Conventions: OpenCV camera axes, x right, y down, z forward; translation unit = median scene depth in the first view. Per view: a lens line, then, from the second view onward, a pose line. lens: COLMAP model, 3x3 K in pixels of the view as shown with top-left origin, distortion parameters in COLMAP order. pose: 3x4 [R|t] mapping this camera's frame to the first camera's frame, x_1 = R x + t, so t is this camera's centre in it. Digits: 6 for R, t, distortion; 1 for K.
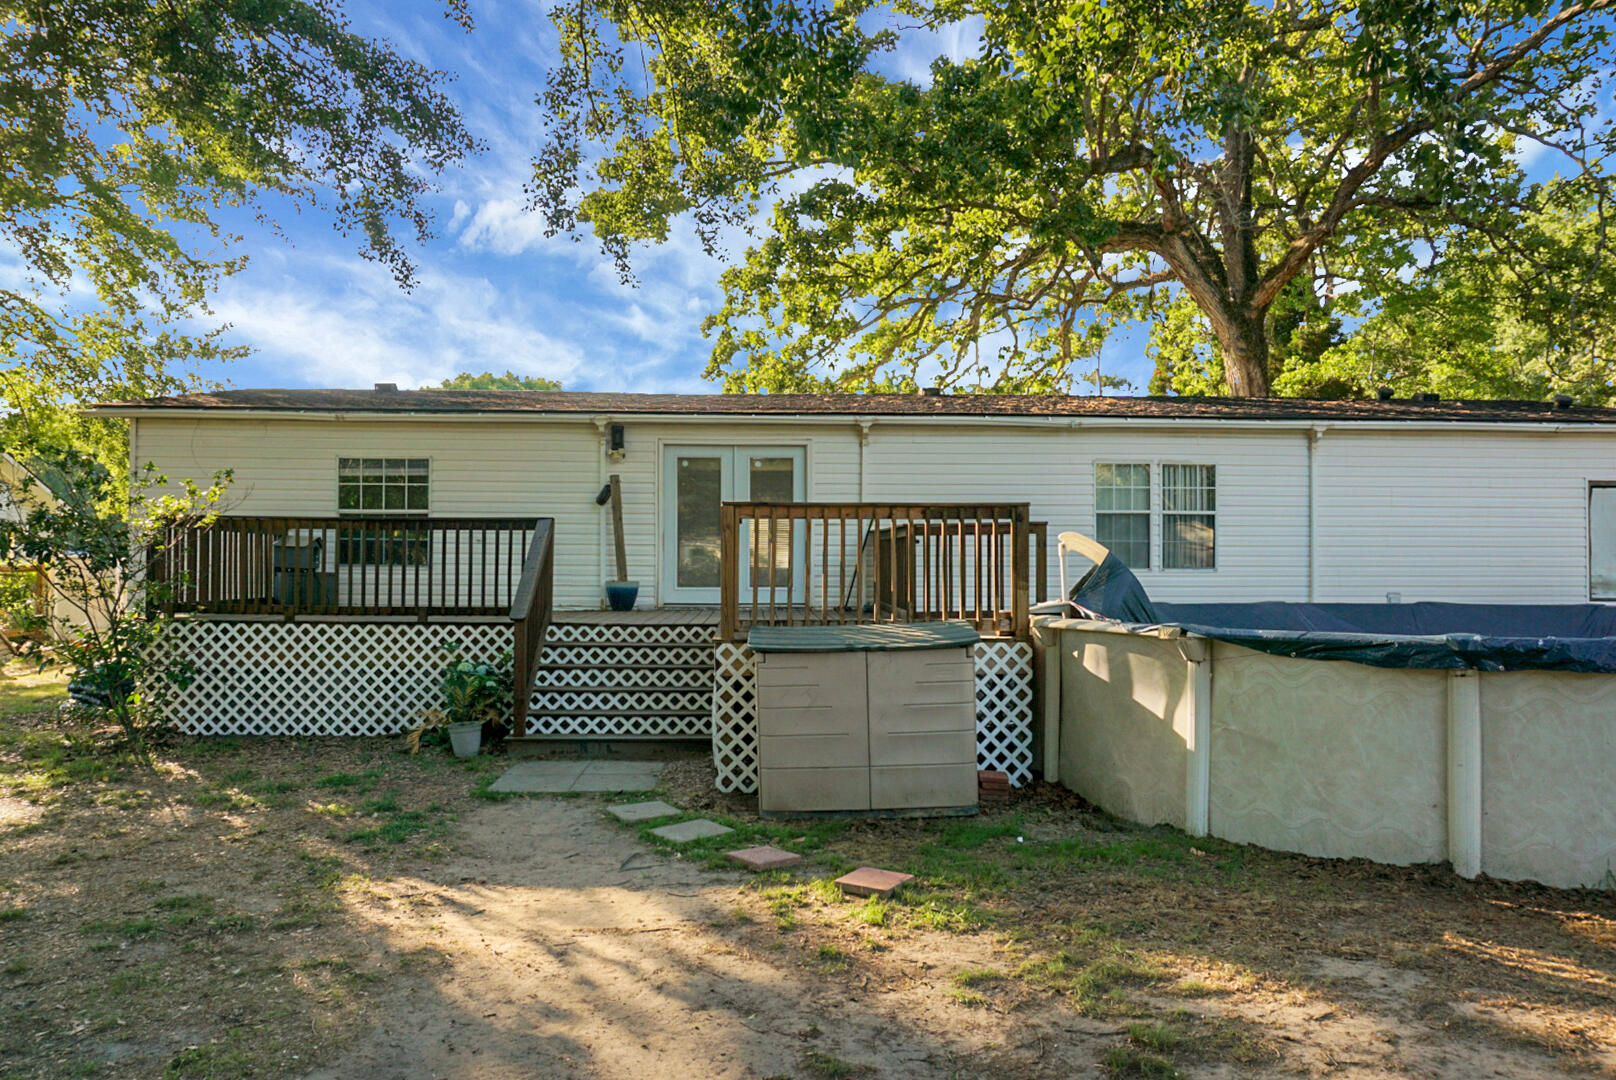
lens RADIAL K [[1133.5, 0, 808.0], [0, 1133.5, 540.0], [0, 0, 1]] dist [-0.057533, 0.052040]
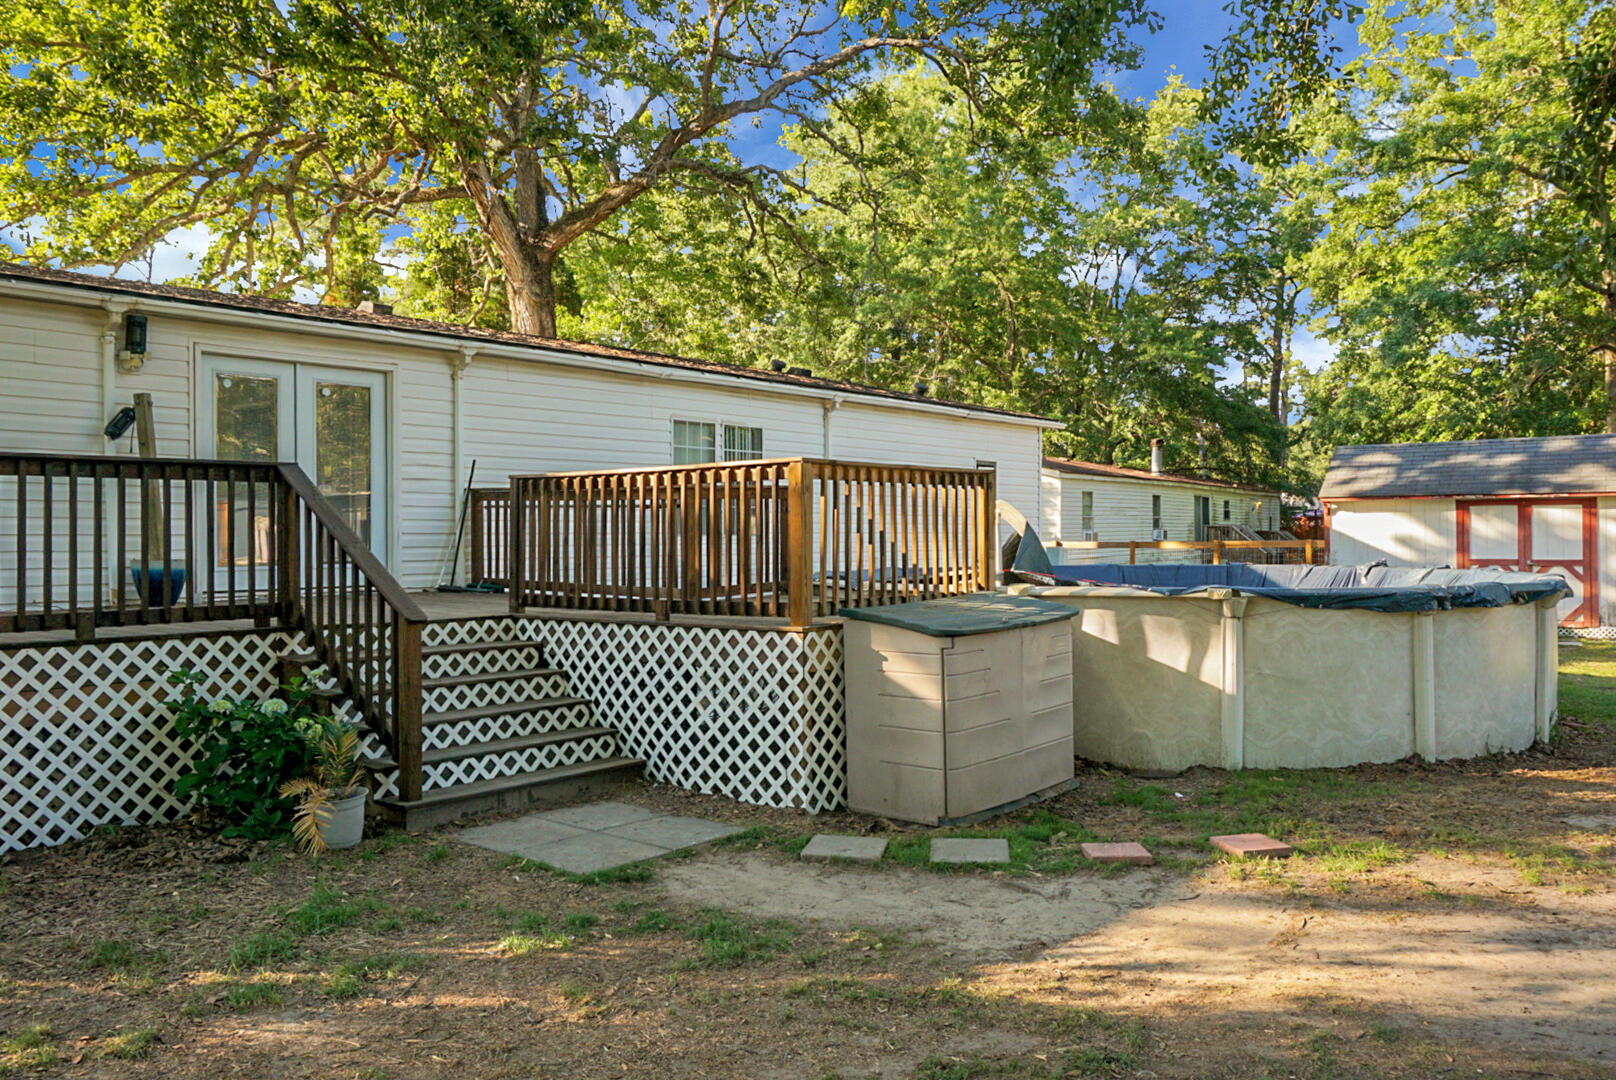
lens RADIAL K [[1274.6, 0, 864.7], [0, 1274.6, 537.5], [0, 0, 1]] dist [-0.037078, 0.003587]
pose [[0.646129, -0.005901, 0.763206, -0.588587], [-0.014980, 0.999679, 0.020411, 0.003757], [-0.763081, -0.024621, 0.645833, 0.302671]]
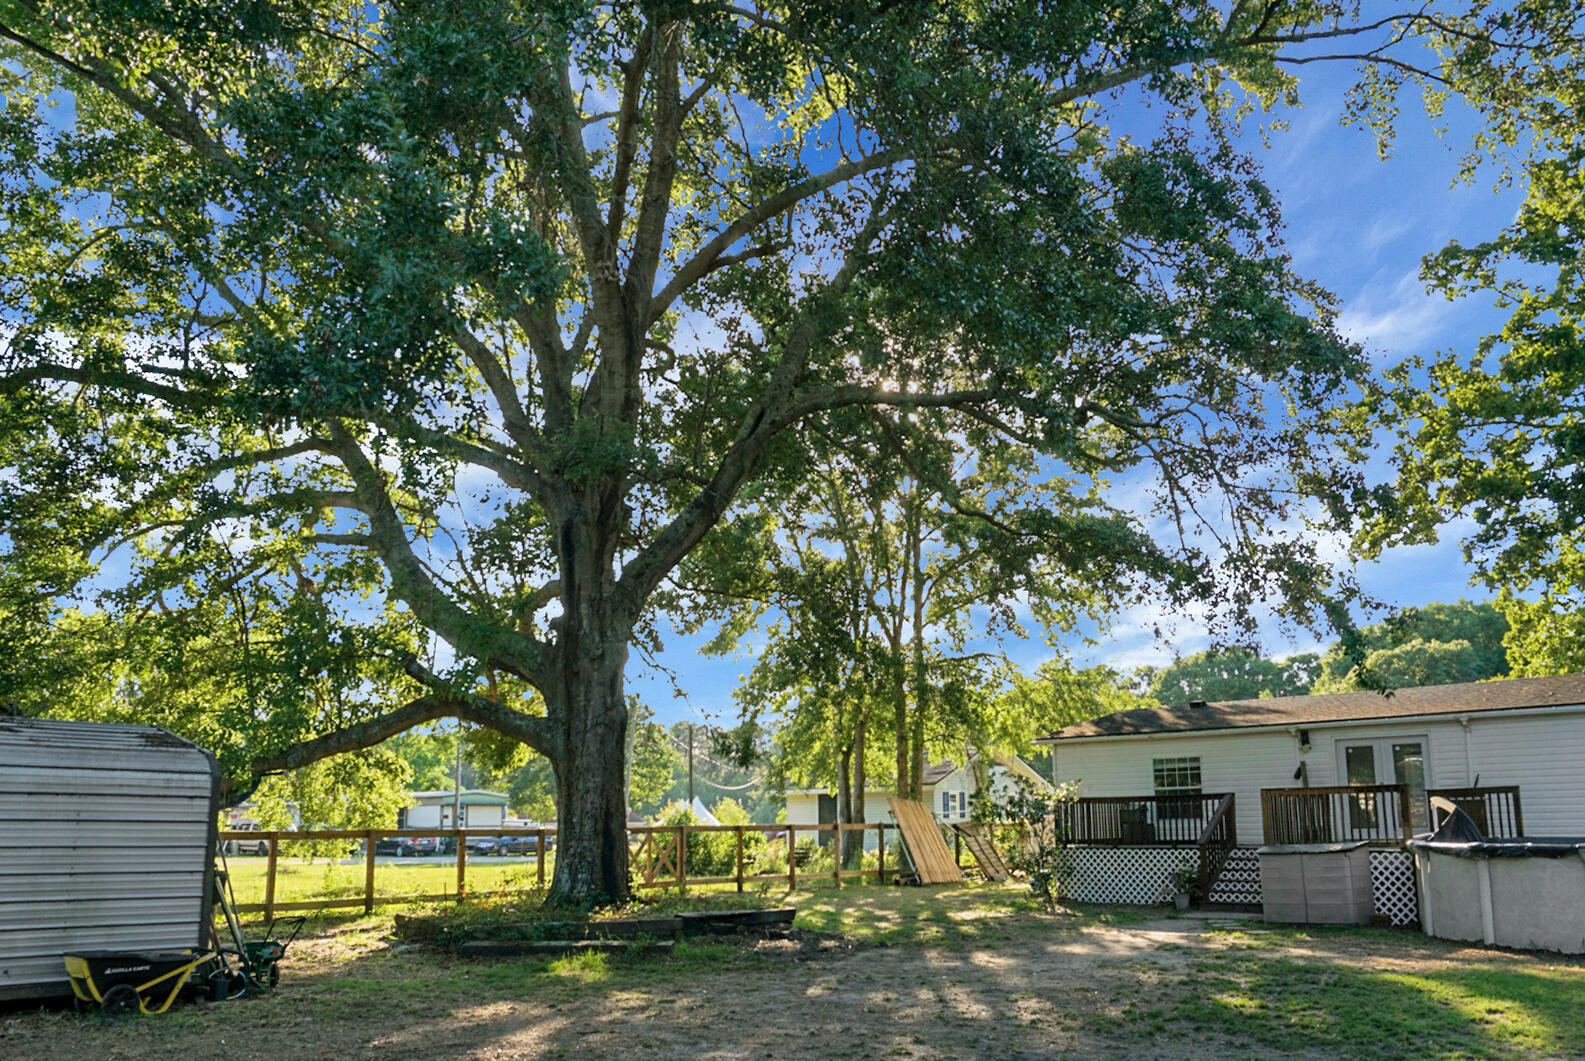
lens RADIAL K [[1287.1, 0, 796.6], [0, 1287.1, 565.6], [0, 0, 1]] dist [-0.002486, 0.004296]
pose [[0.702835, -0.154728, -0.694321, 0.869891], [0.036430, 0.982606, -0.182095, -0.029077], [0.710419, 0.102689, 0.696247, -1.149936]]
